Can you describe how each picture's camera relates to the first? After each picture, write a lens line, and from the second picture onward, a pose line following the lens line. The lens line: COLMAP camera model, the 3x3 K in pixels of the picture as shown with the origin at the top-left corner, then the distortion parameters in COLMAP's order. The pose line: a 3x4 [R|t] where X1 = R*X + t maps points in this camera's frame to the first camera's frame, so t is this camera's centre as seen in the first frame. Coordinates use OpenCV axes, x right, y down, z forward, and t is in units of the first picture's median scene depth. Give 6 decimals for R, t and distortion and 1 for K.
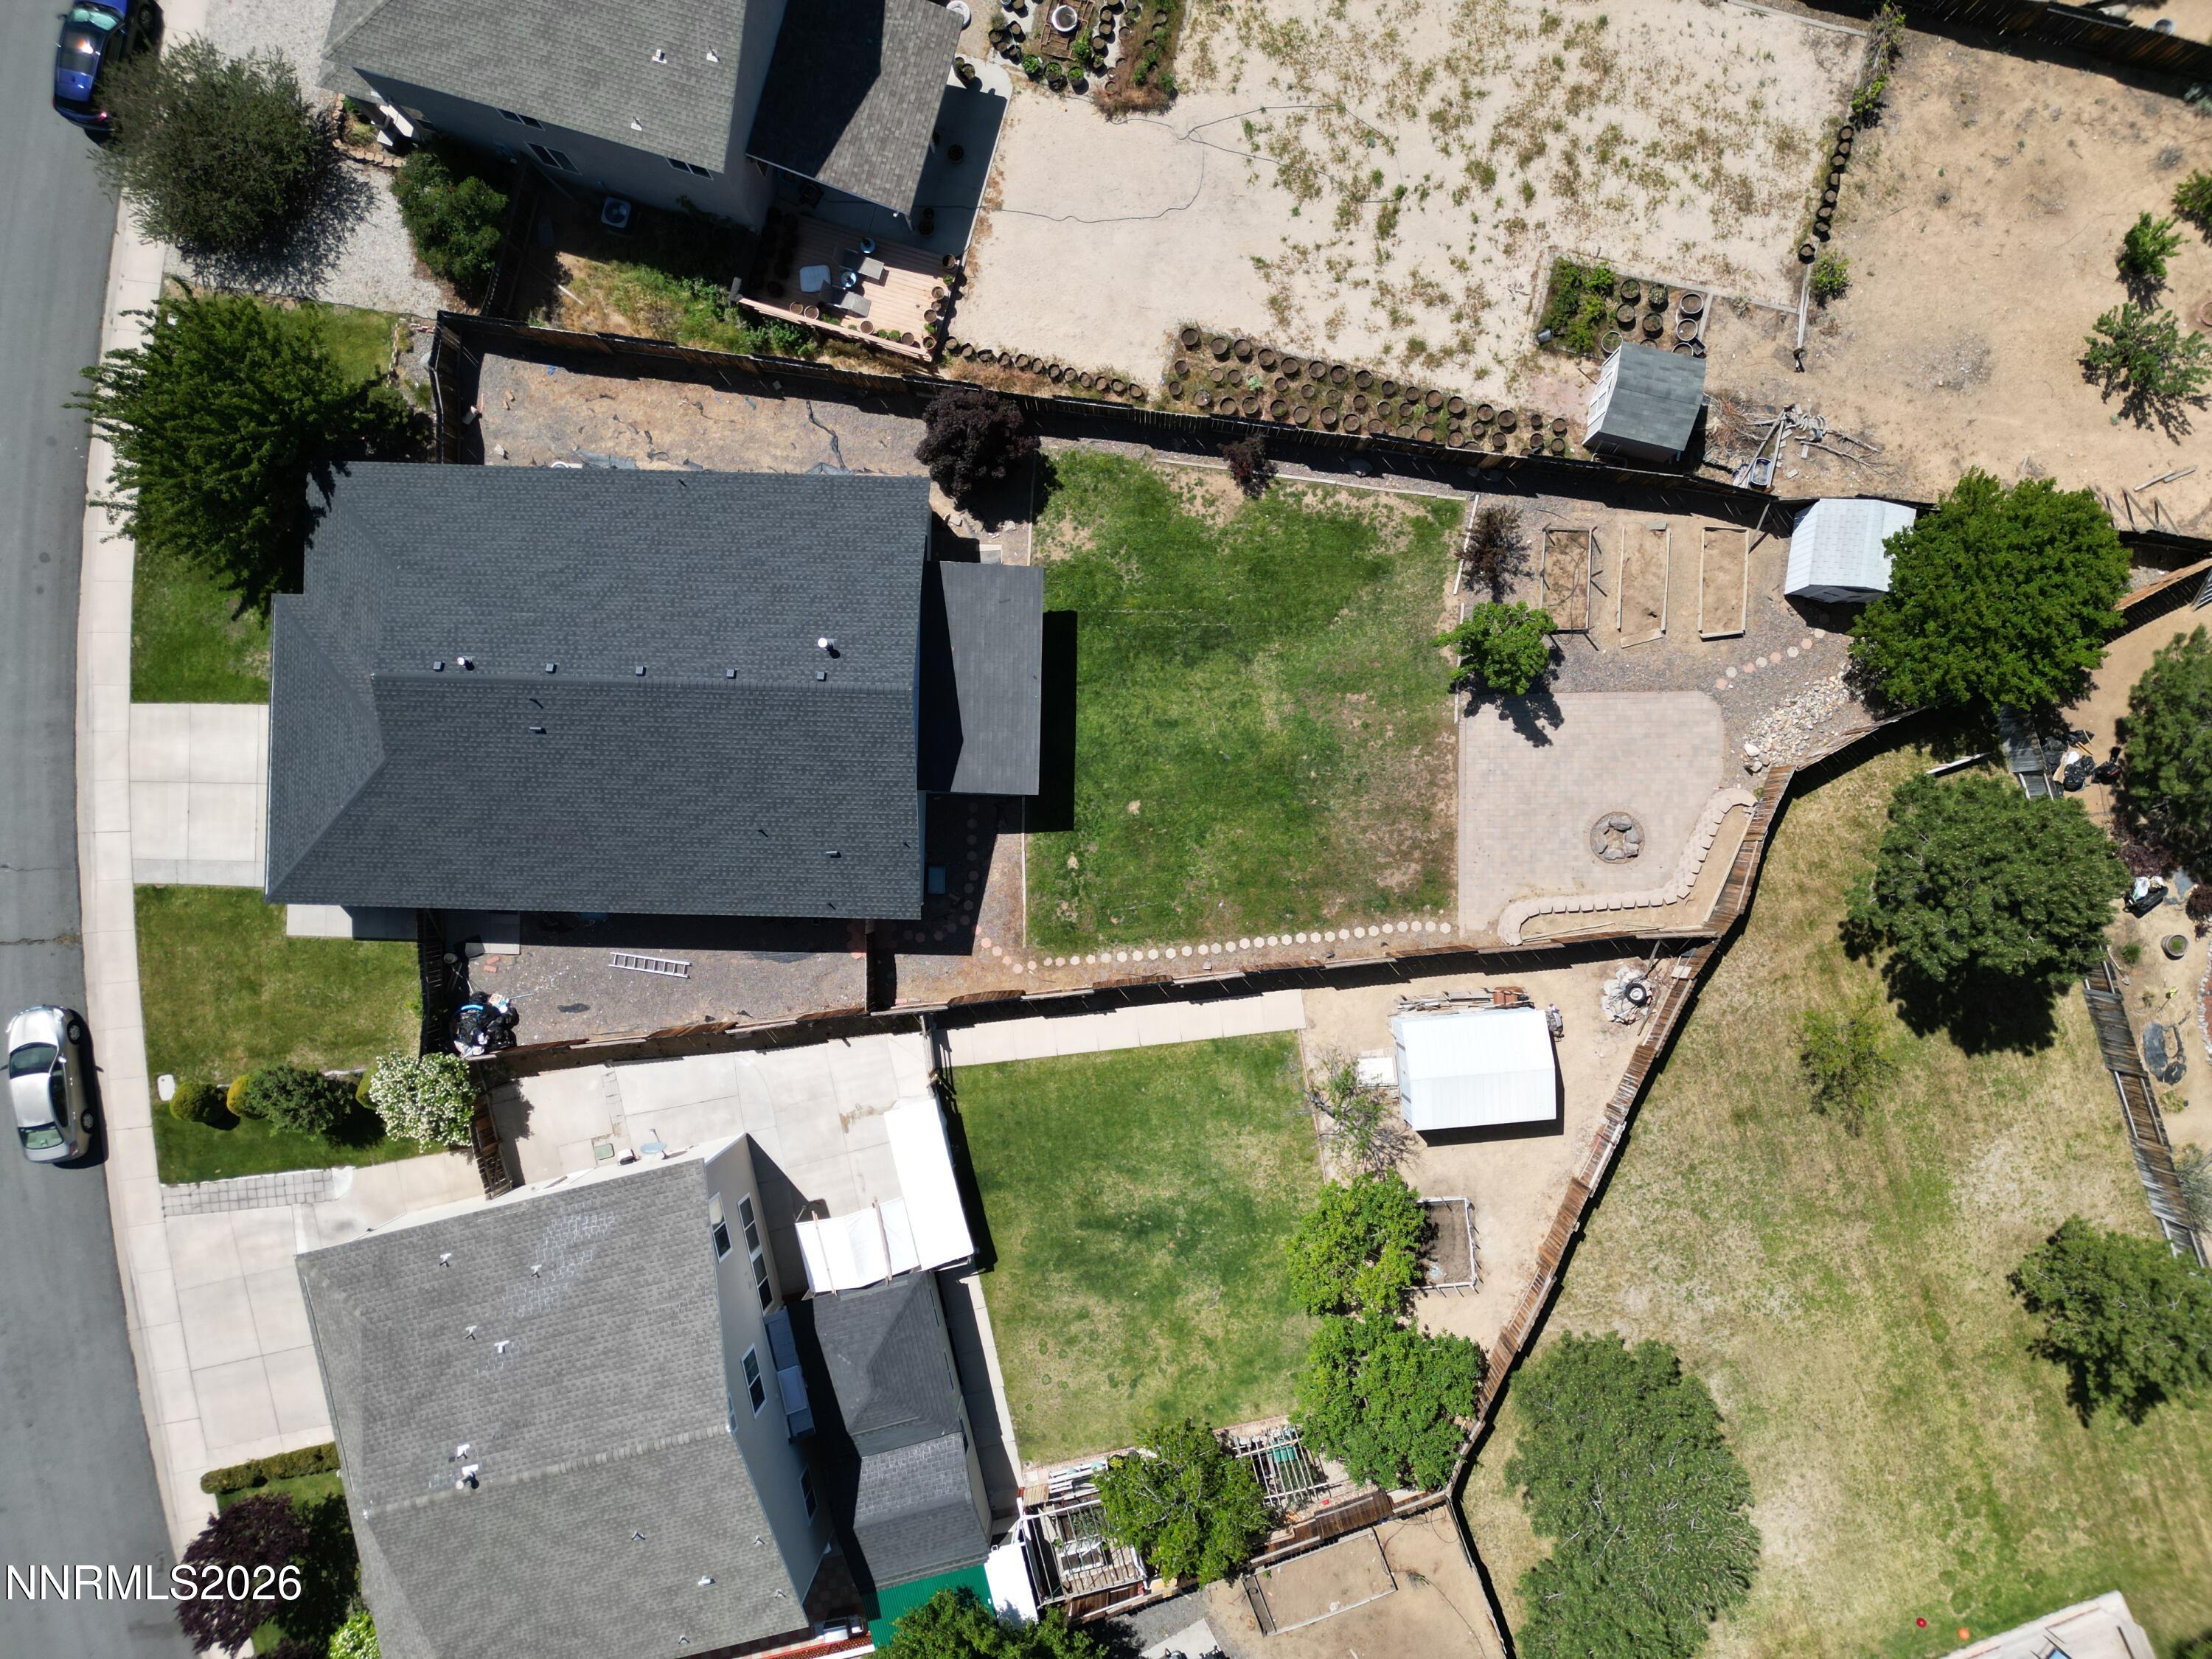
lens RADIAL K [[1545.0, 0, 1106.7], [0, 1545.0, 810.2], [0, 0, 1]] dist [0.055458, -0.043953]
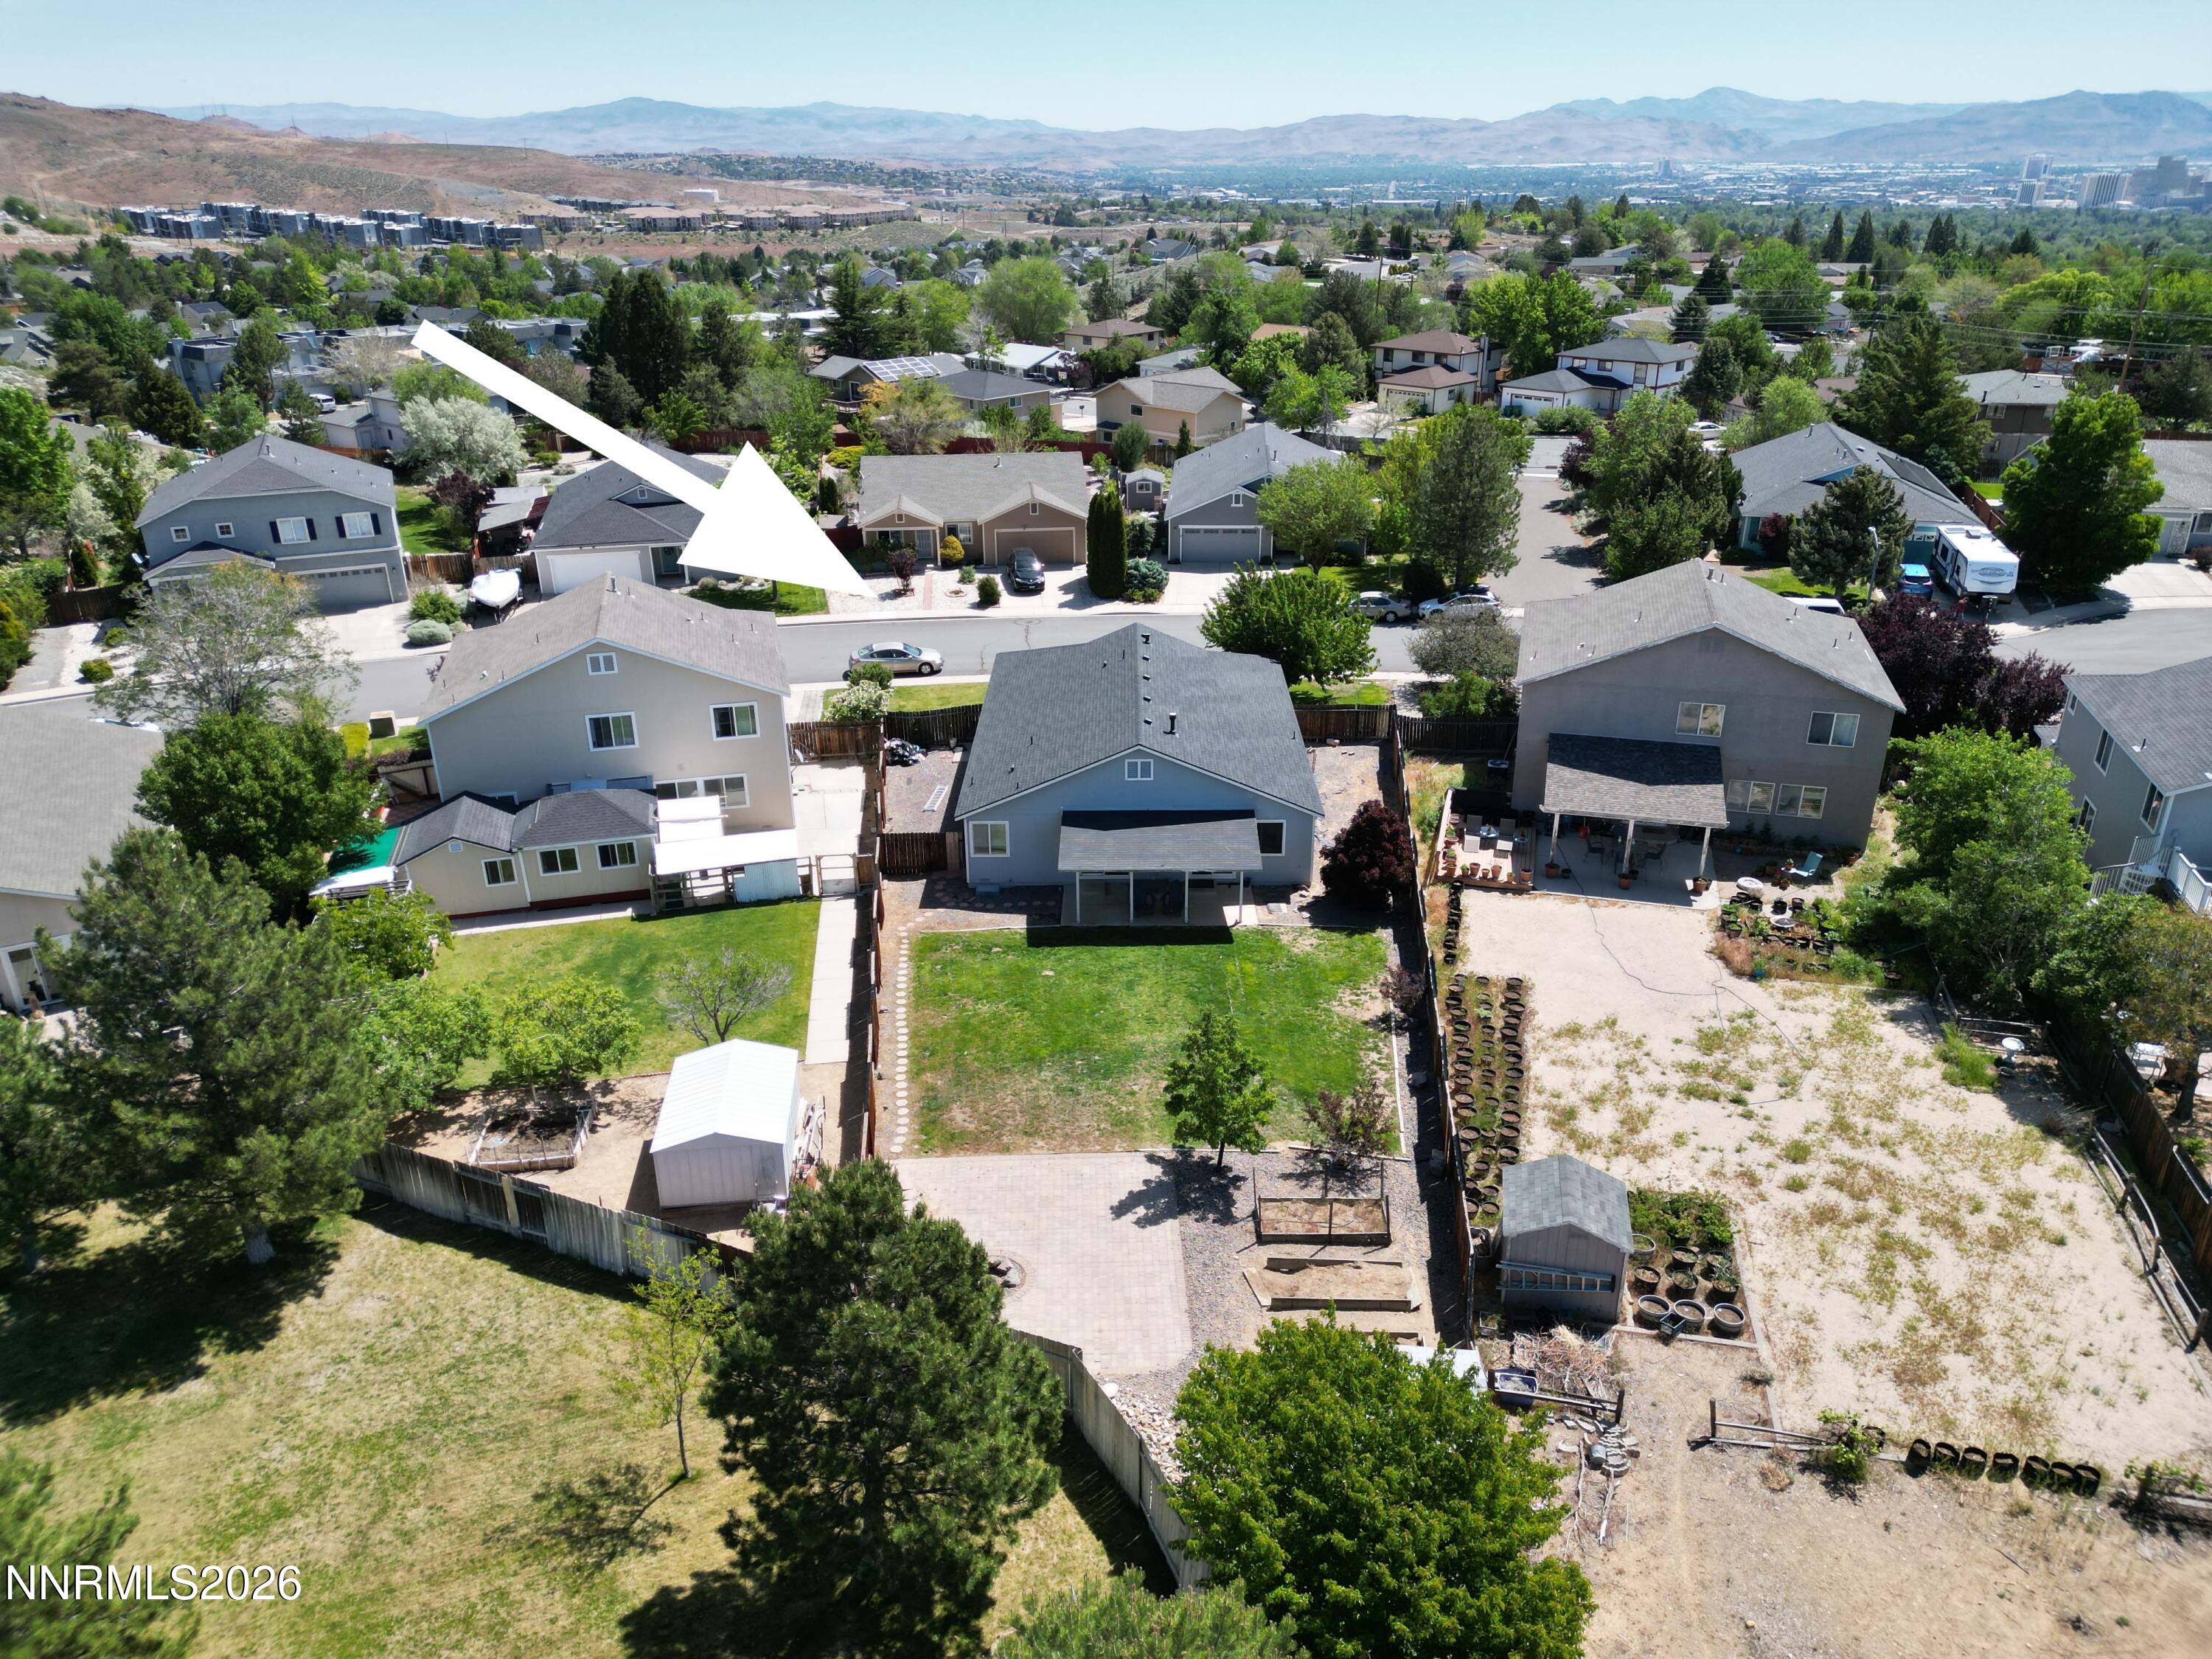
lens RADIAL K [[1545.0, 0, 1095.9], [0, 1545.0, 844.8], [0, 0, 1]] dist [0.055458, -0.043953]
pose [[0.004923, 0.427243, -0.904124, 0.918234], [-0.999852, 0.017021, 0.002600, -0.038467], [0.016500, 0.903977, 0.427263, 0.487399]]
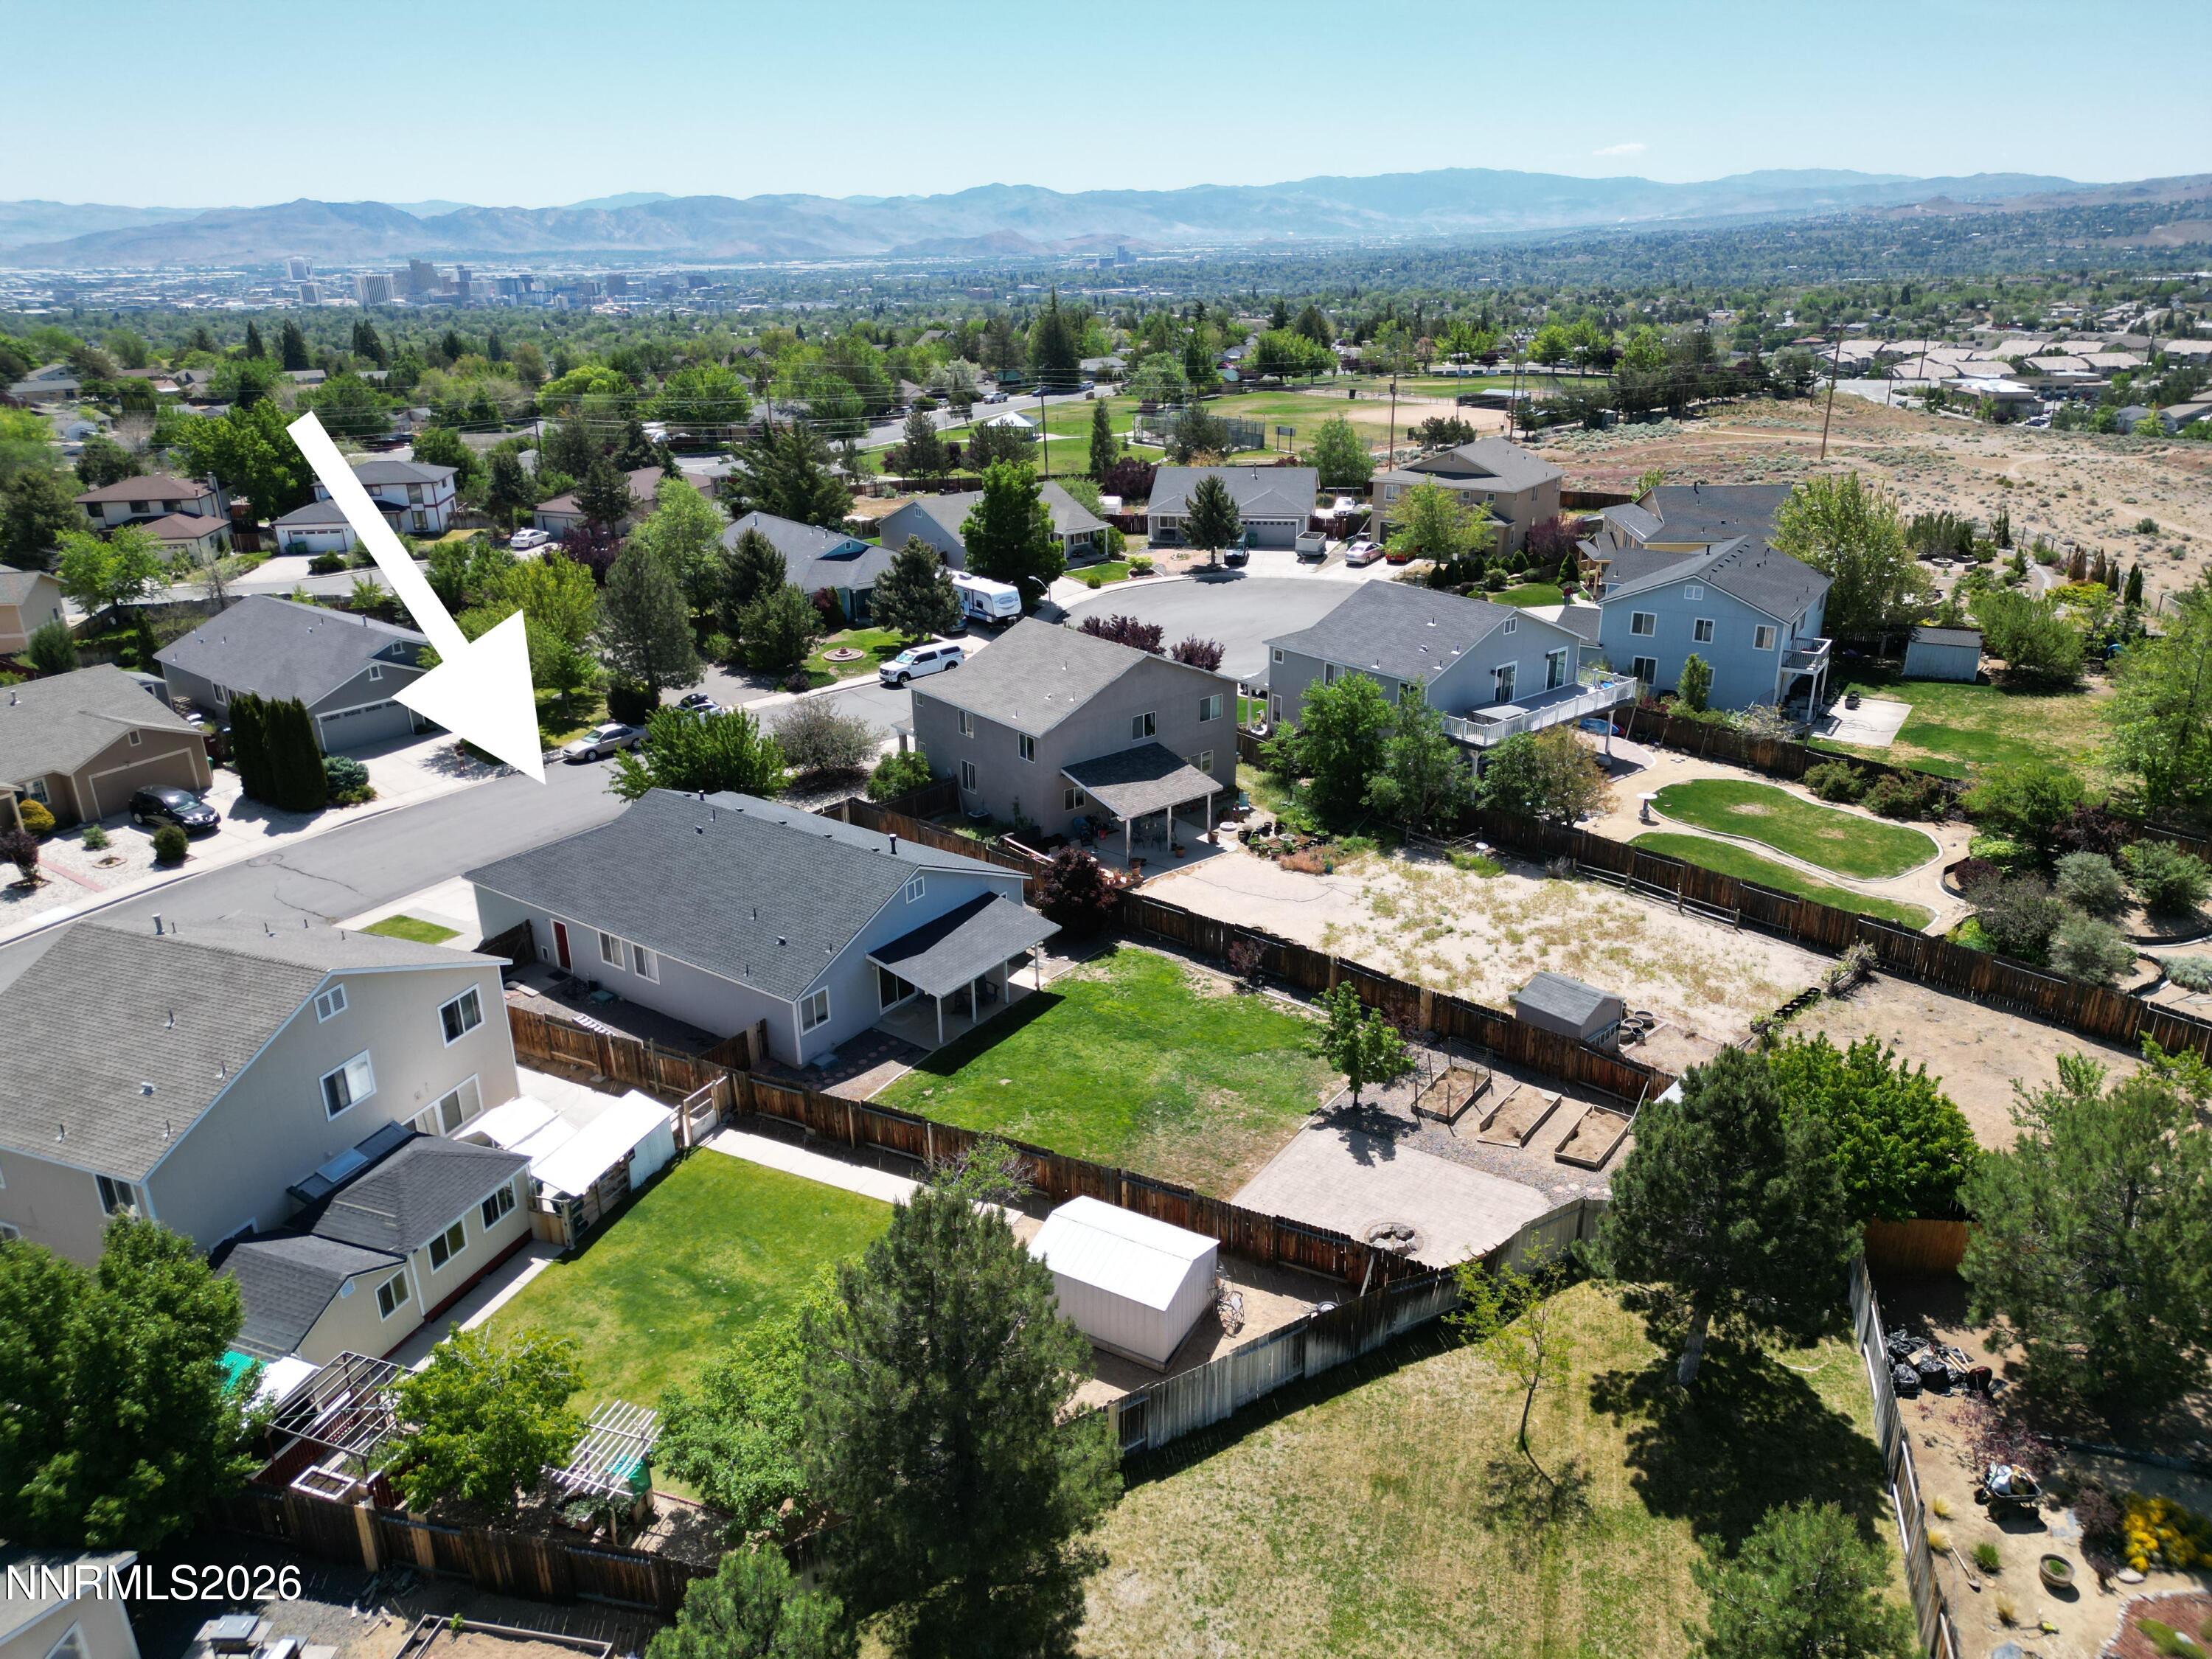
lens RADIAL K [[1545.0, 0, 1109.8], [0, 1545.0, 832.1], [0, 0, 1]] dist [0.055458, -0.043953]
pose [[0.823295, 0.213681, -0.525857, 0.622198], [-0.567612, 0.311824, -0.761960, 0.740575], [0.001158, 0.925800, 0.378011, 0.425434]]
